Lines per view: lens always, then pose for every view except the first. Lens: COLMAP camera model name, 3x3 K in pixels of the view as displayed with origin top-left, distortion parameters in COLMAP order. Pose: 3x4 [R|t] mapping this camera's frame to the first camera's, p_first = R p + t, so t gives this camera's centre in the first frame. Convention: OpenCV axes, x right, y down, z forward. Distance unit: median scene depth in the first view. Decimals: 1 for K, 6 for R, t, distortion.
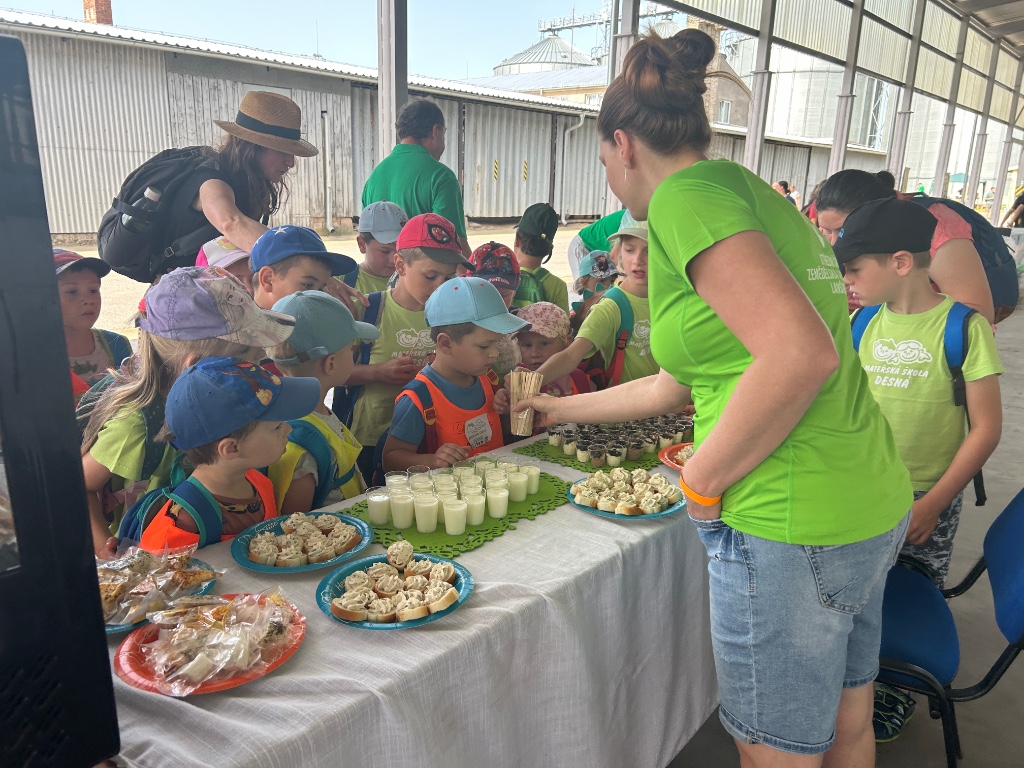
lens RADIAL K [[776.5, 0, 519.8], [0, 776.5, 385.6], [0, 0, 1]] dist [0.034898, -0.047302]
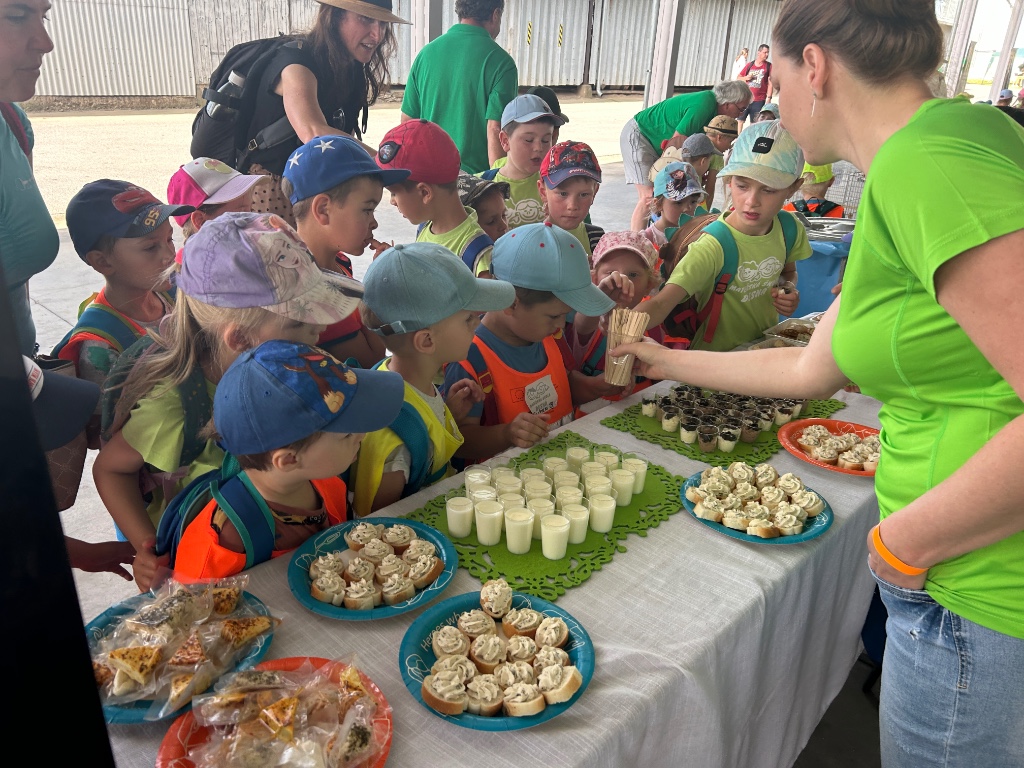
lens RADIAL K [[776.5, 0, 504.7], [0, 776.5, 381.2], [0, 0, 1]] dist [0.034898, -0.047302]
pose [[0.998466, 0.033894, -0.043779, -0.114430], [-0.027305, 0.989316, 0.143205, -0.117686], [0.048165, -0.141790, 0.988724, 0.230322]]
